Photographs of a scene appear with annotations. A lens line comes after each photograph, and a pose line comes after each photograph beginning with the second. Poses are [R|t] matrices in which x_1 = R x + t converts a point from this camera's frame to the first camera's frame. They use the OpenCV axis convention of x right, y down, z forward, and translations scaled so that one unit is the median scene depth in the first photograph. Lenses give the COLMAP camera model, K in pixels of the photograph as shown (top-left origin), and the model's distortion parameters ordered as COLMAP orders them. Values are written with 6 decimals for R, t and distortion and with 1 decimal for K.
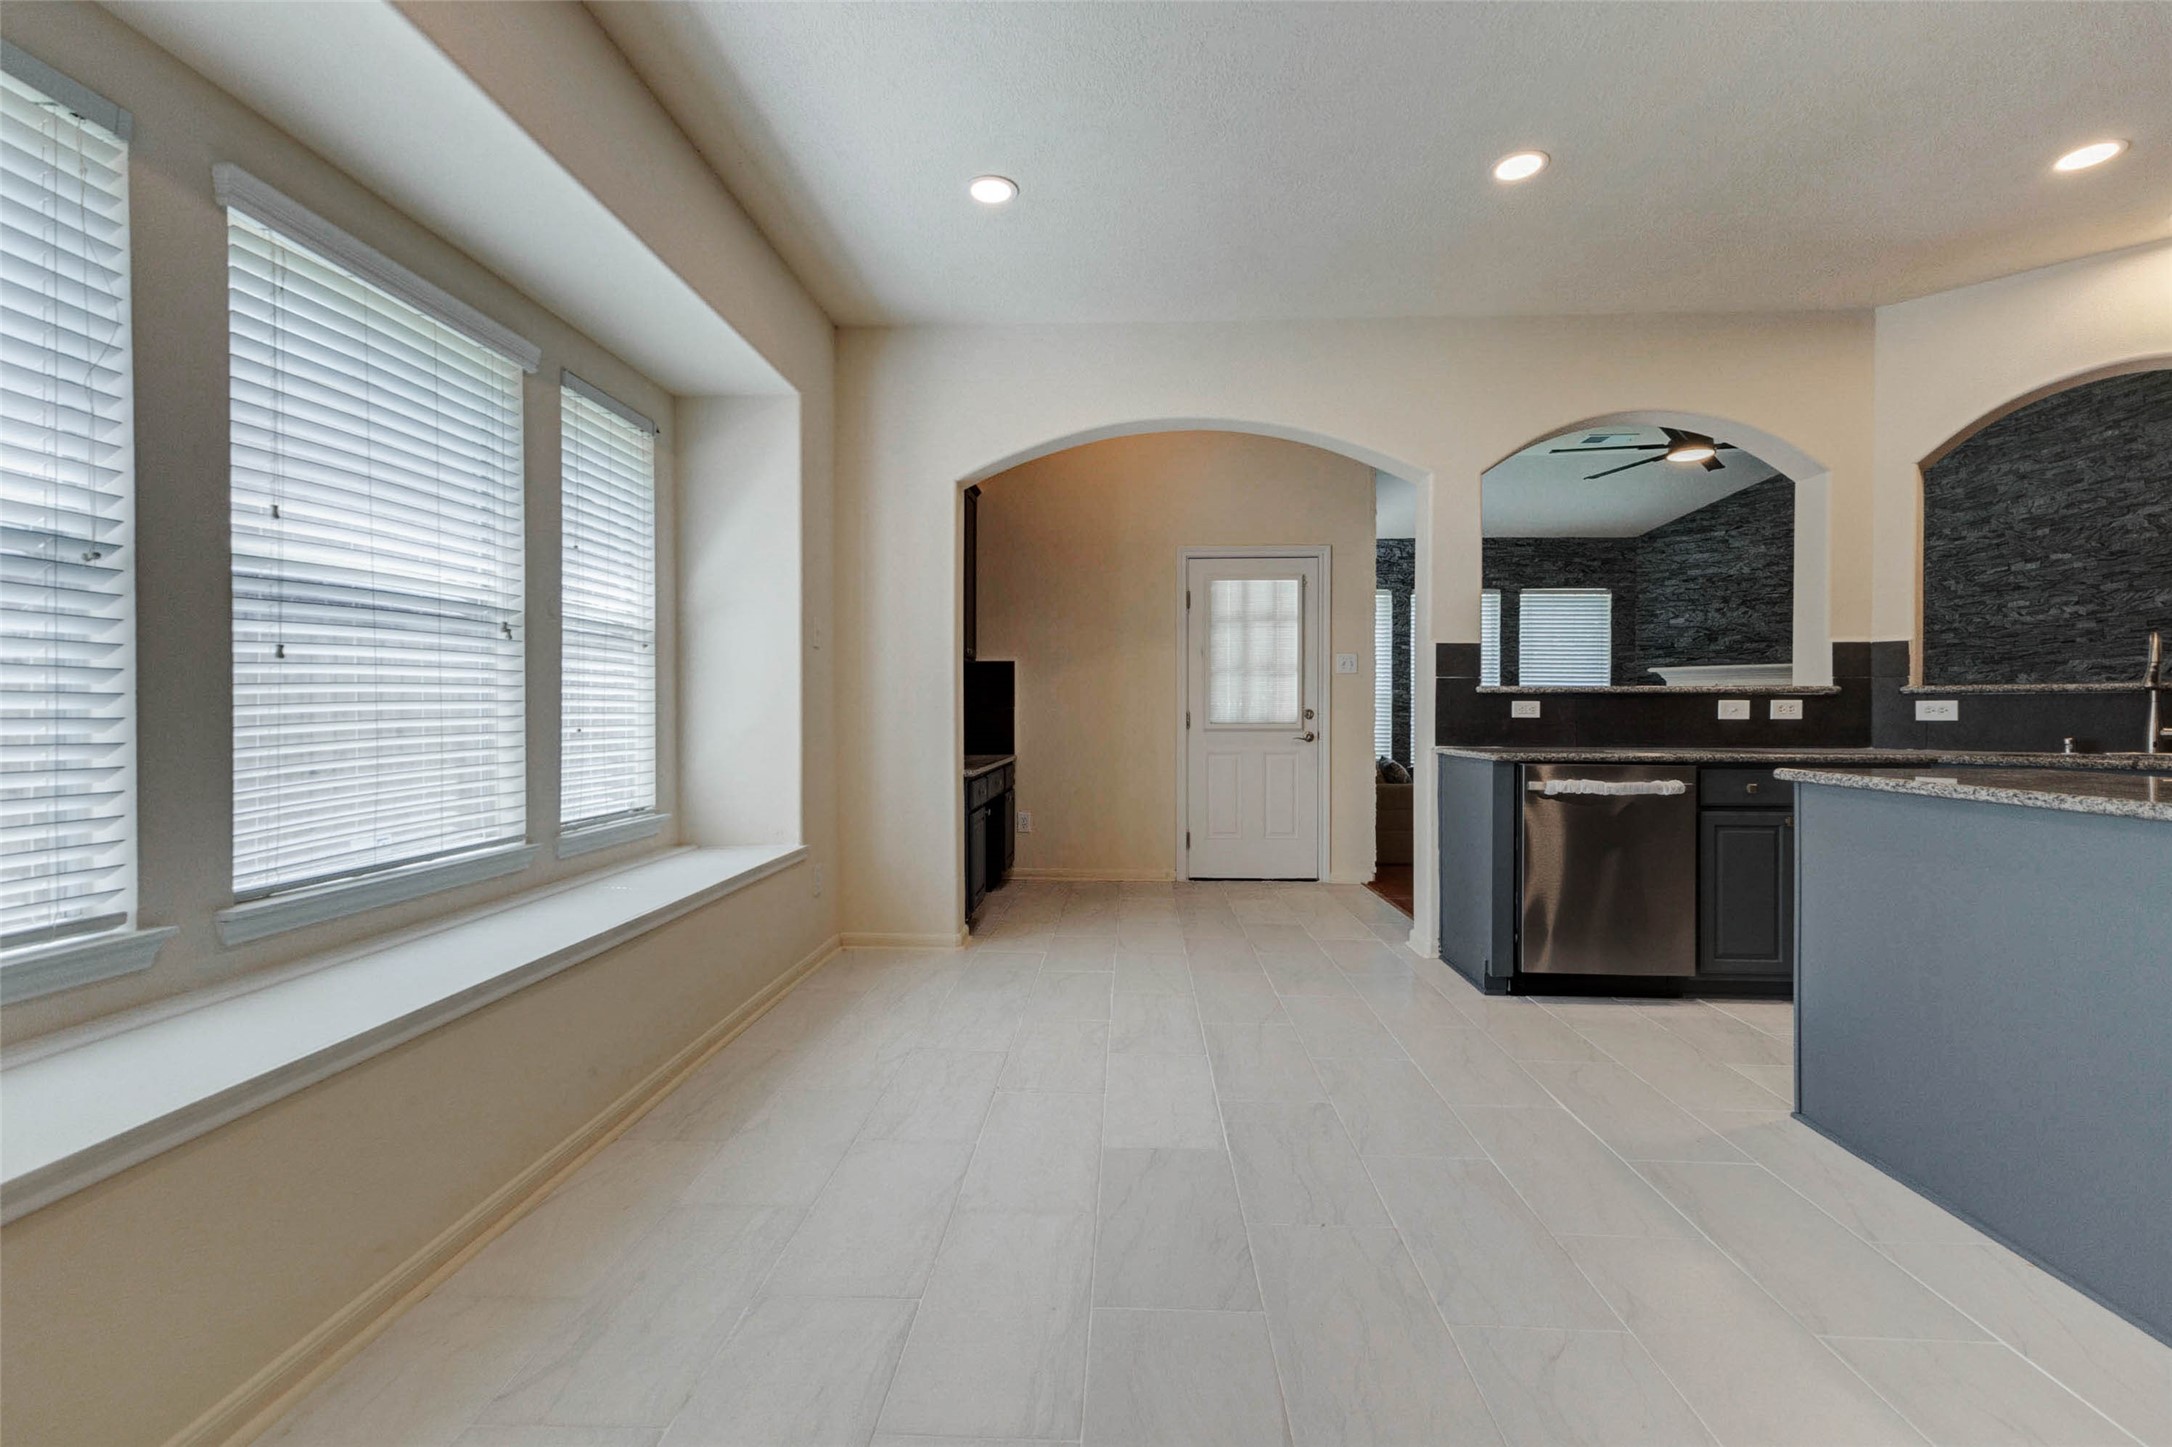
lens RADIAL K [[943.2, 0, 1092.0], [0, 943.2, 712.6], [0, 0, 1]] dist [0.010756, -0.003158]
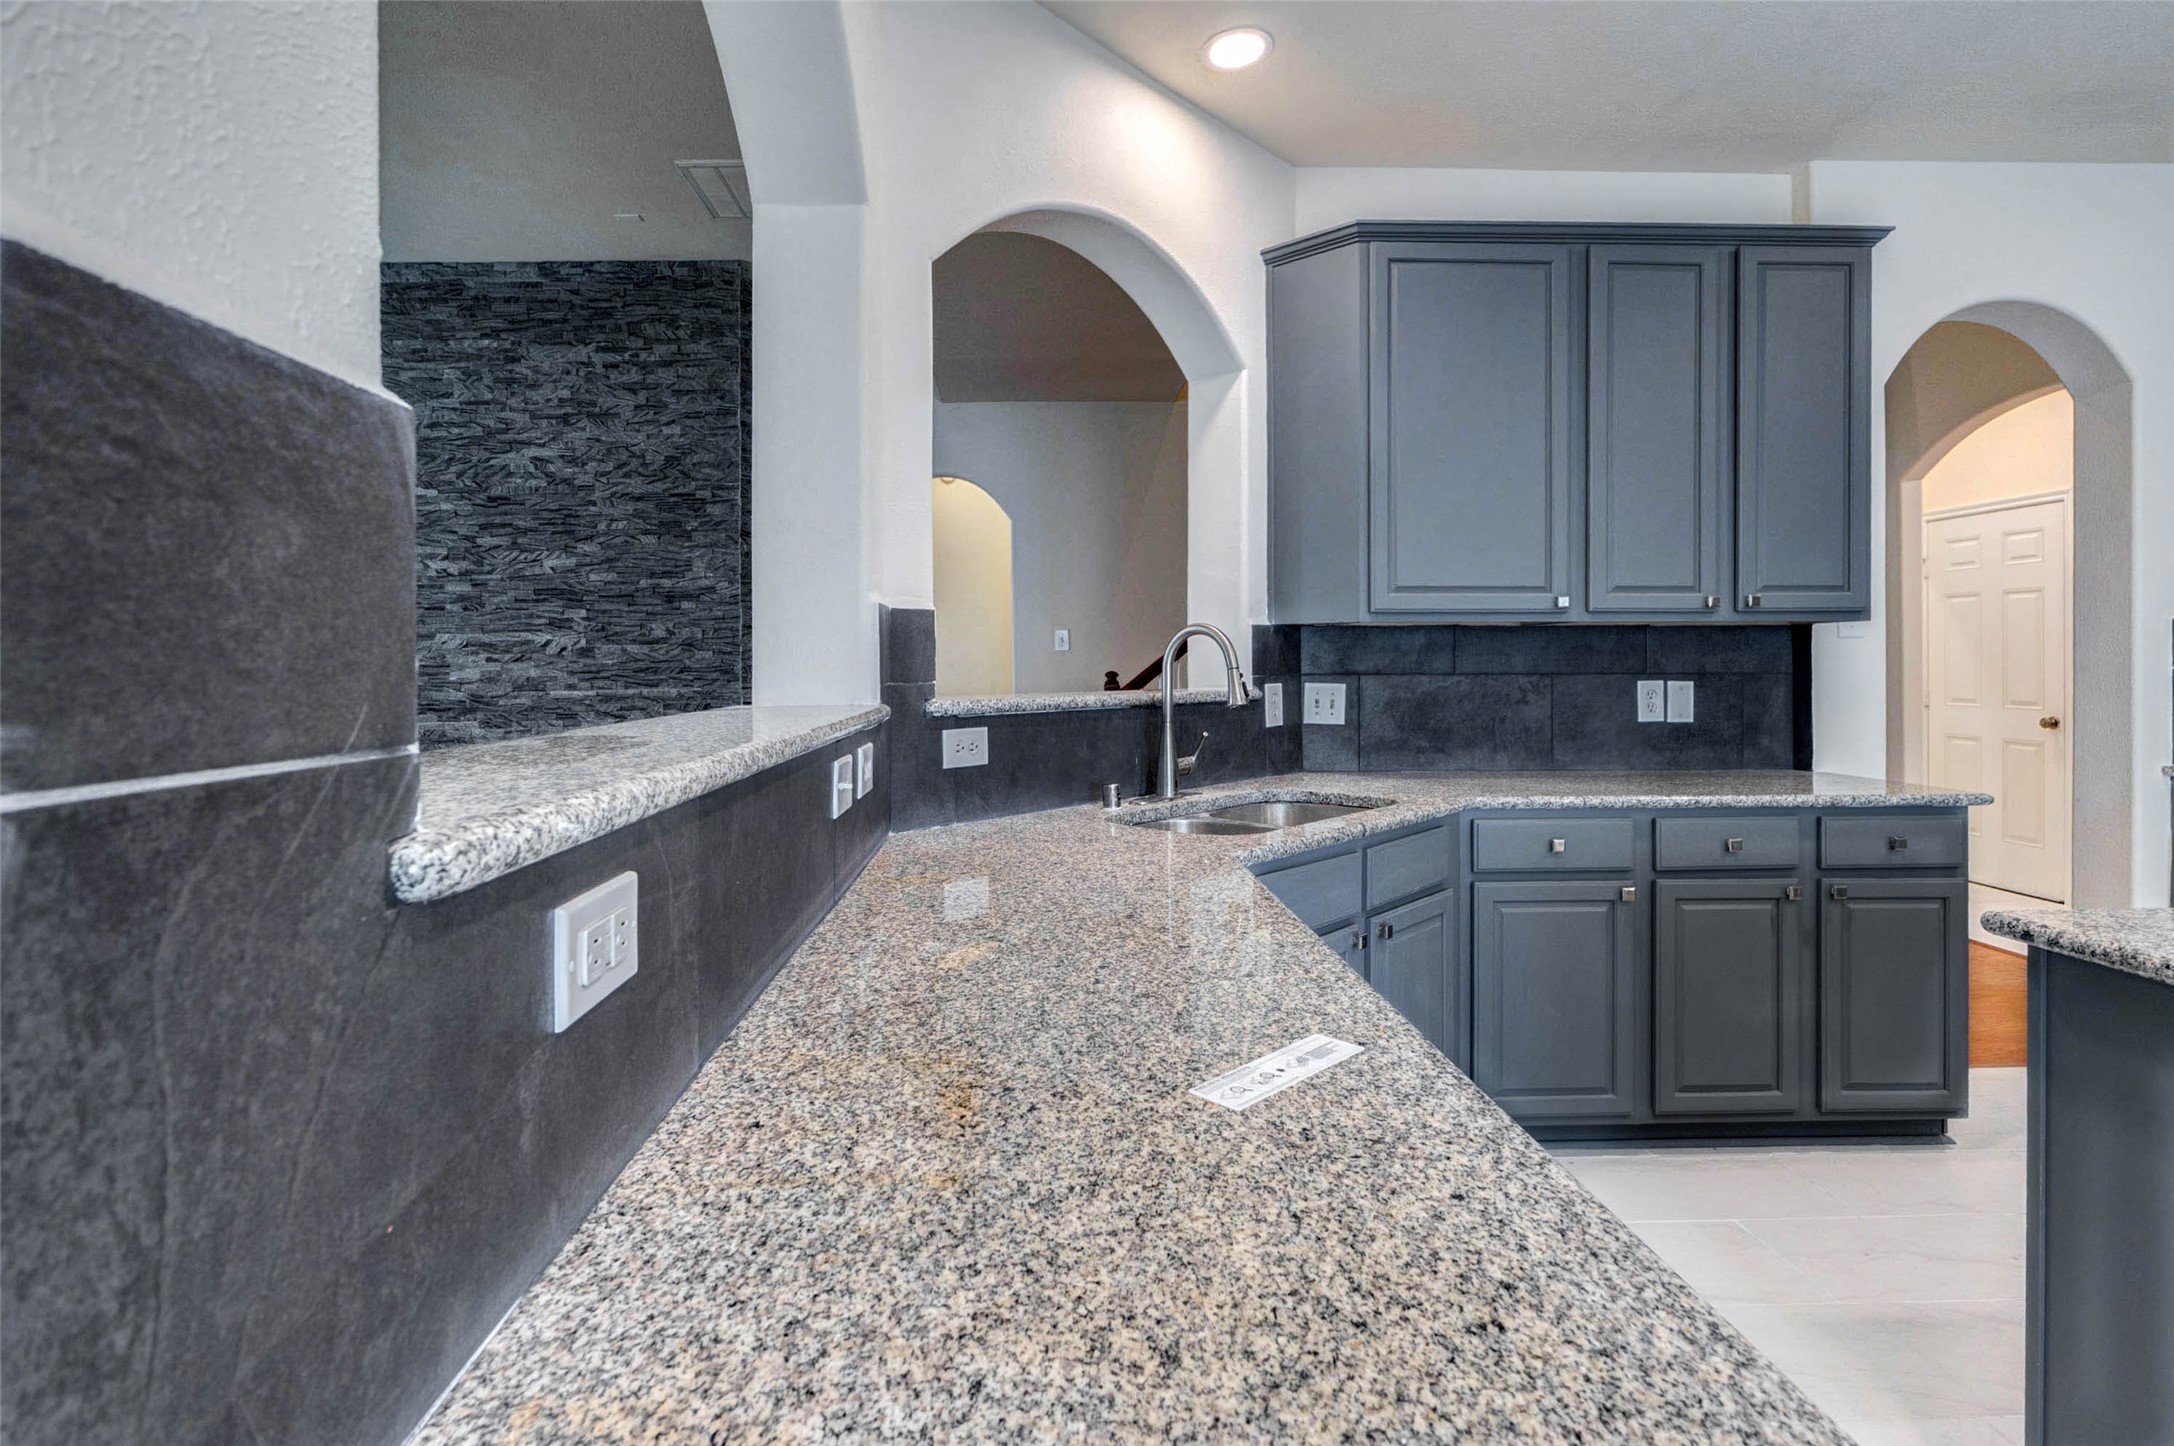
lens RADIAL K [[1054.4, 0, 1056.0], [0, 1054.4, 670.3], [0, 0, 1]] dist [-0.008753, 0.000477]
pose [[-0.065709, -0.005527, 0.997824, 0.288628], [0.006776, 0.999959, 0.005985, -0.045563], [-0.997816, 0.007155, -0.065669, 0.941076]]
